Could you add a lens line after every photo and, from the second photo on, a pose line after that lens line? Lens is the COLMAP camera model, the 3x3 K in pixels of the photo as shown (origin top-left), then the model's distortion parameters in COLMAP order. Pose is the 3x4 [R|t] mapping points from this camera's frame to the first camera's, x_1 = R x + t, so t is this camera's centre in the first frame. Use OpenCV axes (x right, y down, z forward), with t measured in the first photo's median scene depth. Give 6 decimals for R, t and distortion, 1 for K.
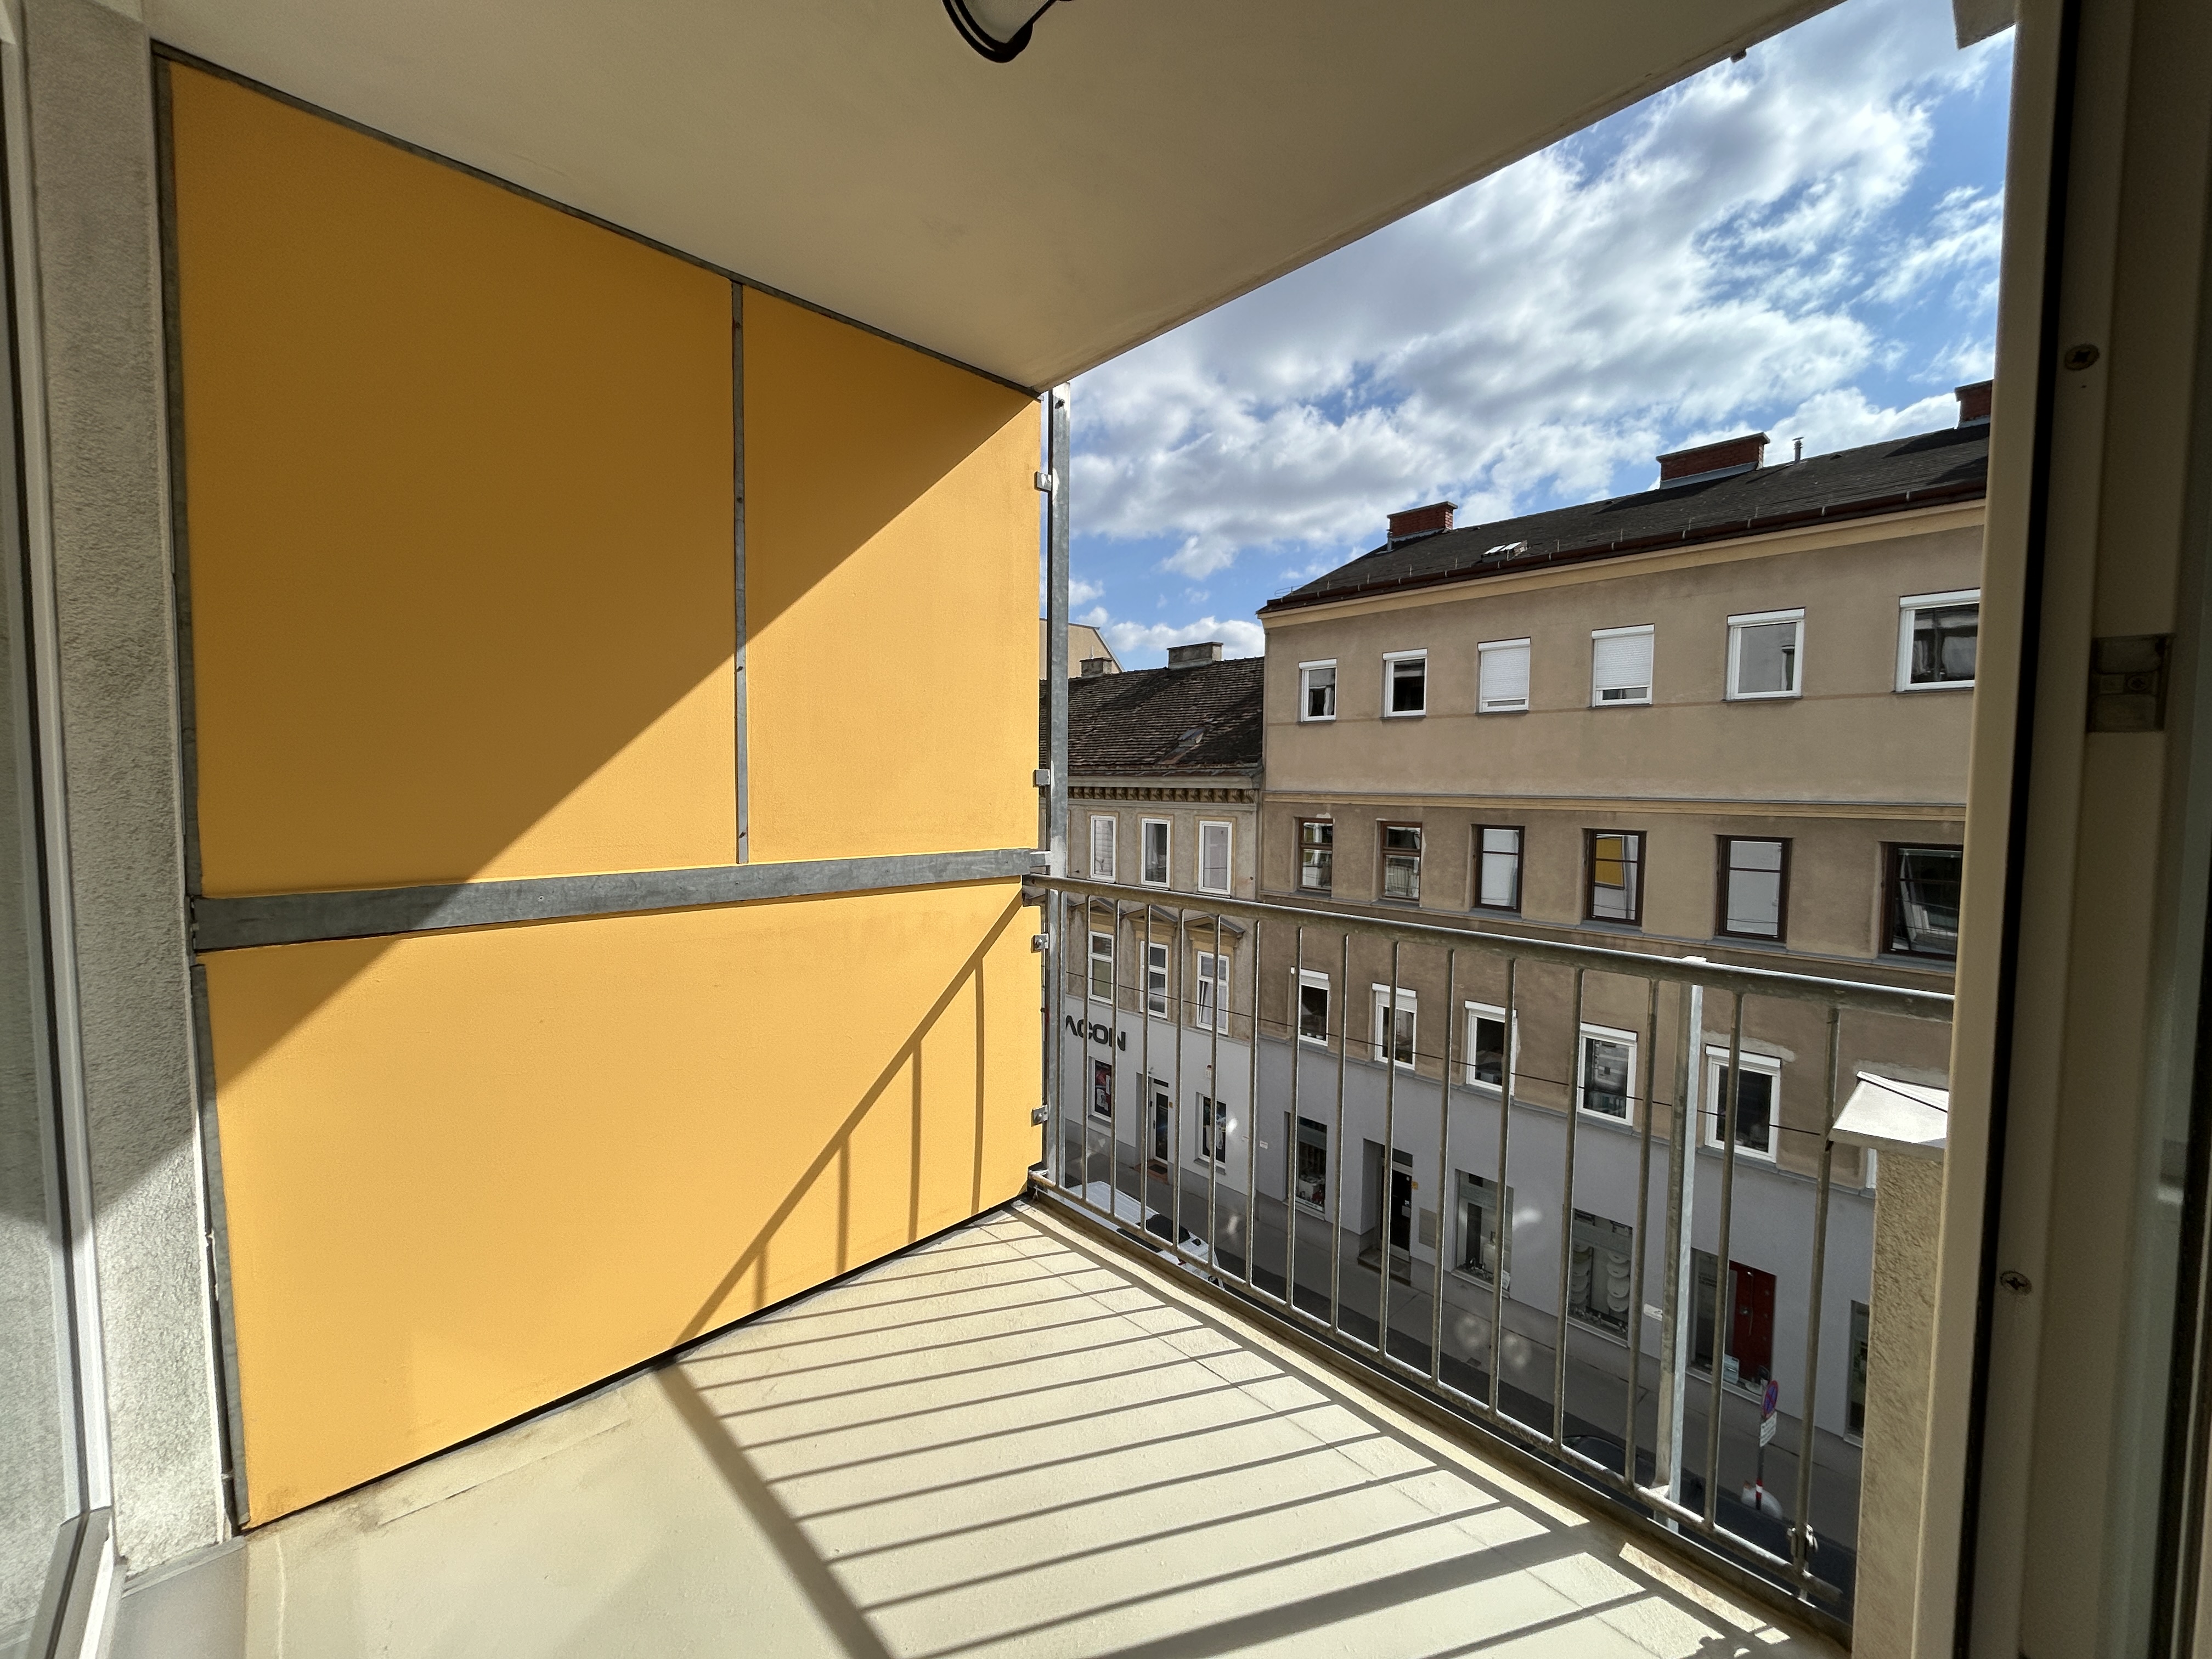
lens RADIAL K [[898.6, 0, 1105.5], [0, 898.6, 829.4], [0, 0, 1]] dist [0.002962, 0.000083]
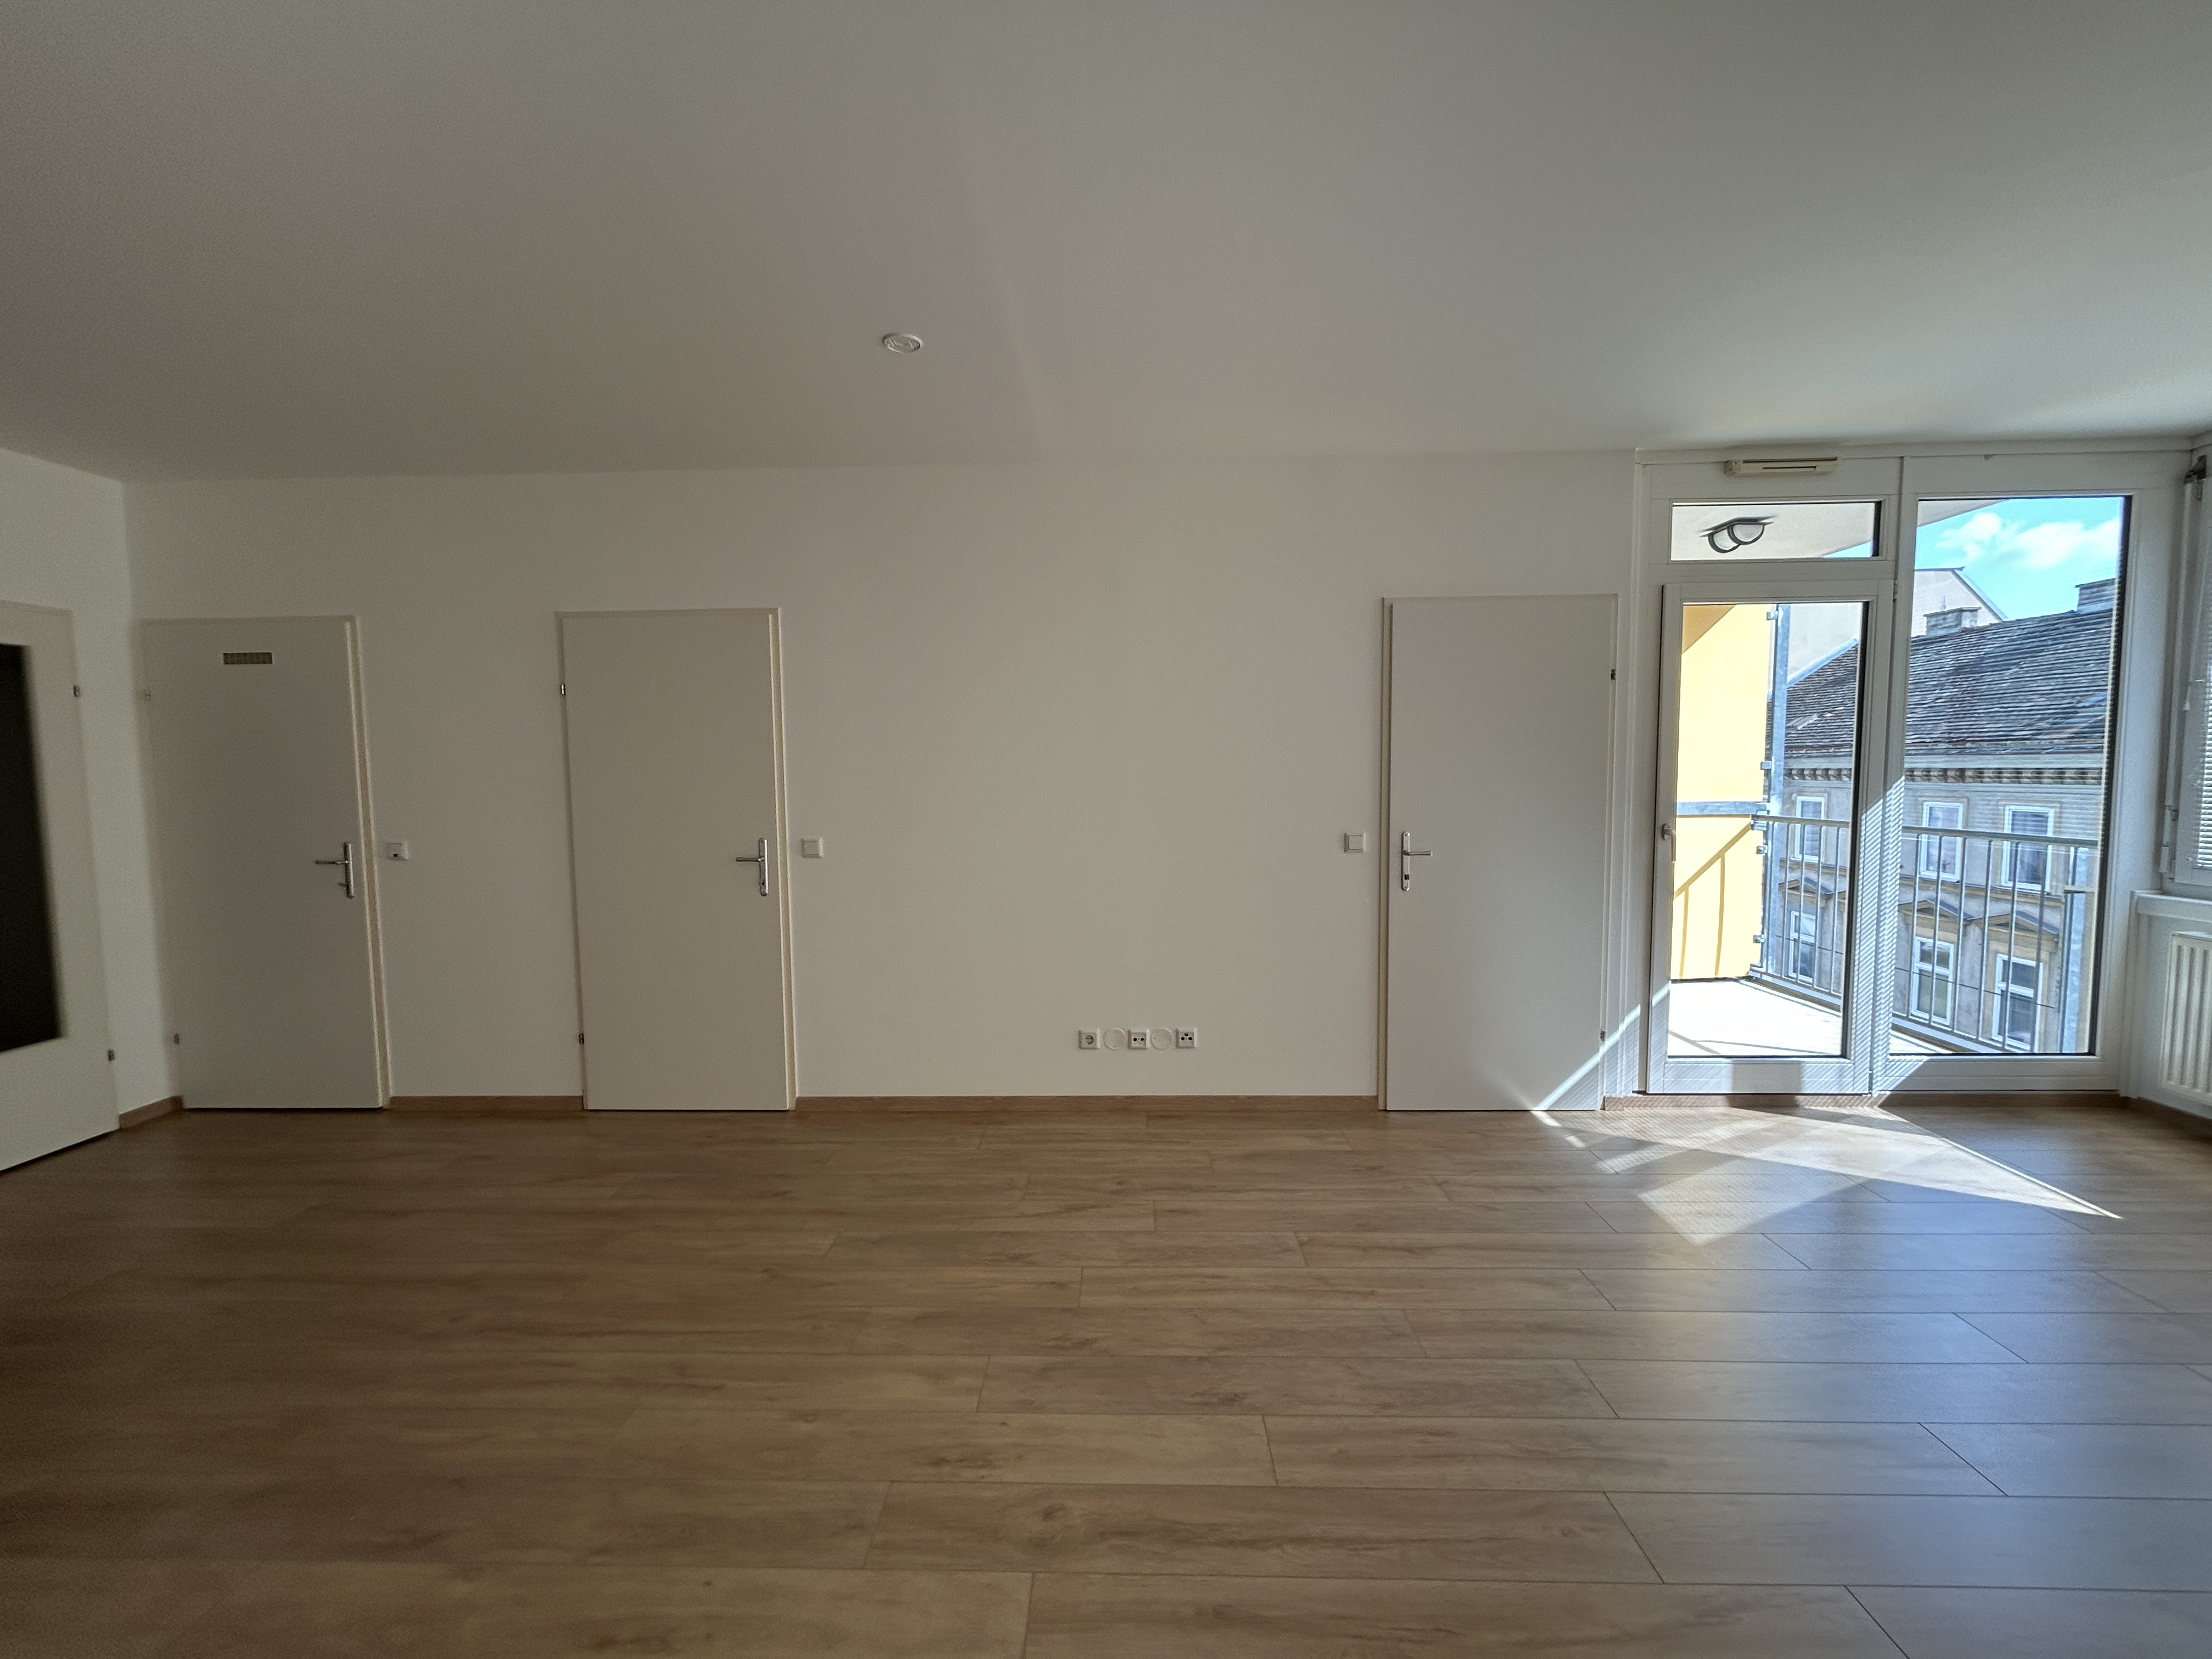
lens RADIAL K [[898.6, 0, 1101.7], [0, 898.6, 834.1], [0, 0, 1]] dist [0.002962, 0.000083]
pose [[0.709814, 0.034451, -0.703546, 0.274460], [-0.020943, 0.999394, 0.027808, 0.065938], [0.704078, -0.005004, 0.710105, -1.351815]]
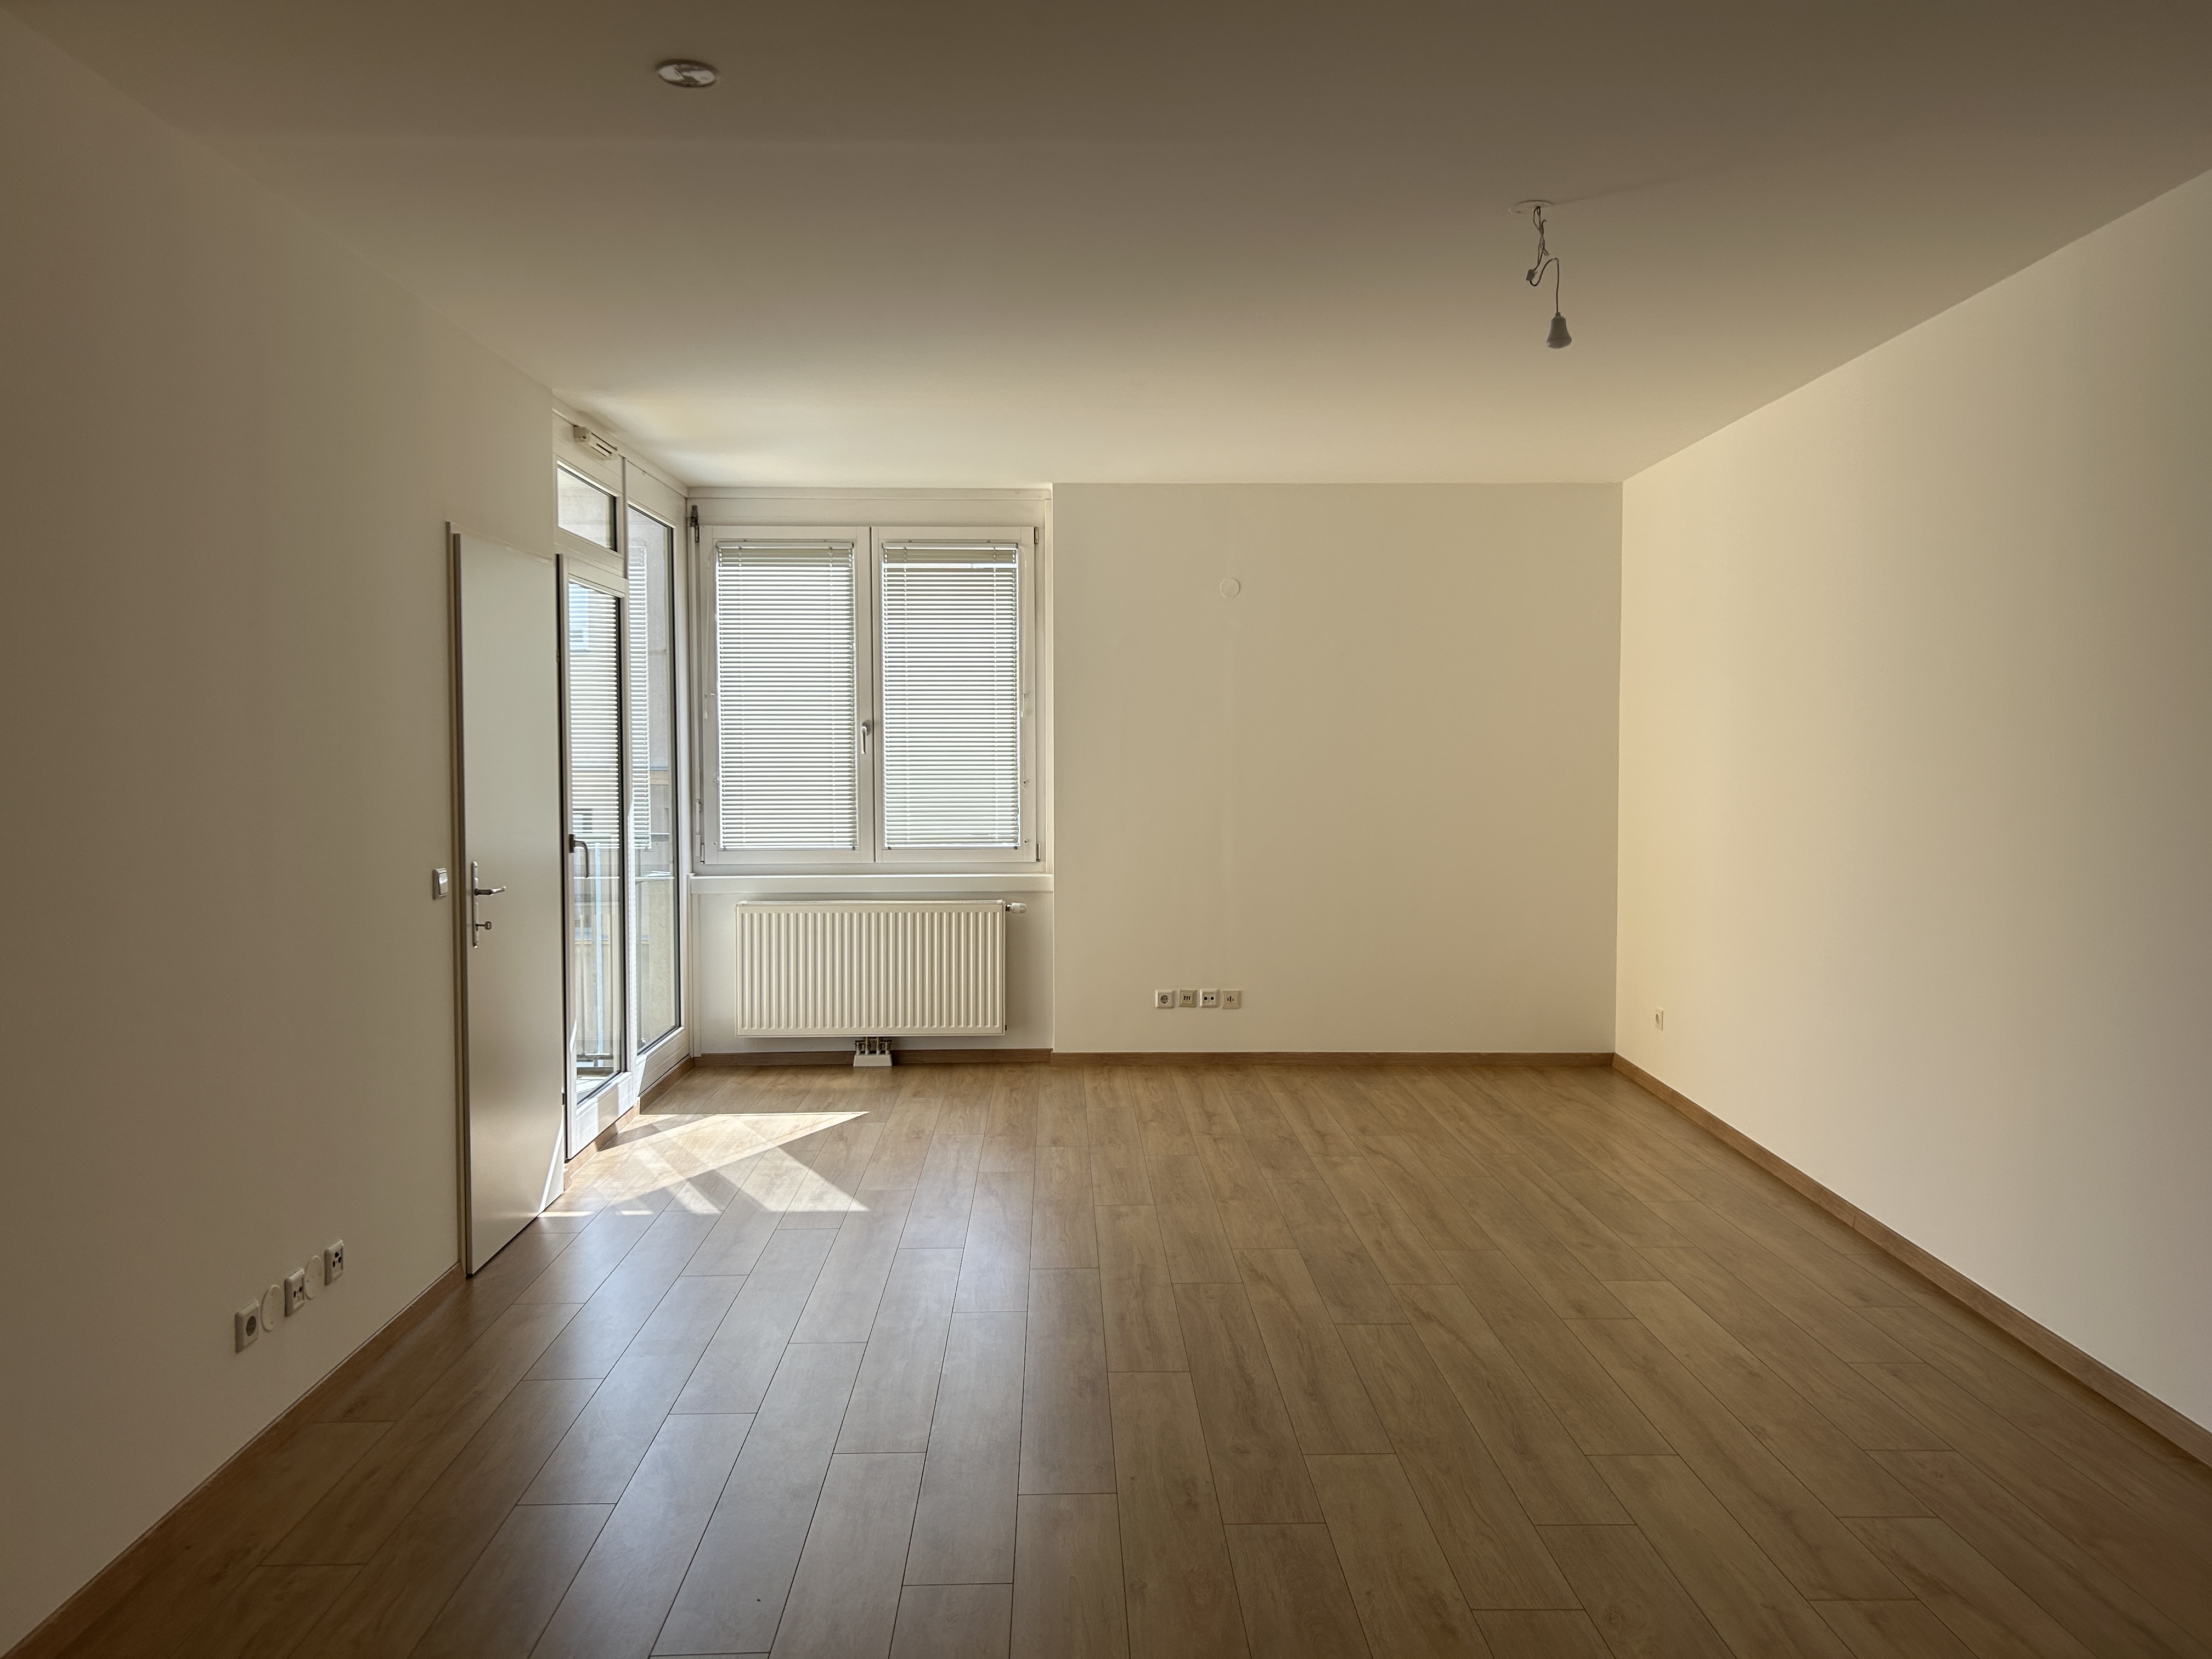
lens RADIAL K [[1667.9, 0, 1102.4], [0, 1667.9, 823.3], [0, 0, 1]] dist [0.003537, 0.001097]
pose [[0.664348, -0.051655, 0.745636, -1.806904], [0.053736, 0.998328, 0.021284, 0.039462], [-0.745489, 0.025927, 0.666013, -1.873188]]
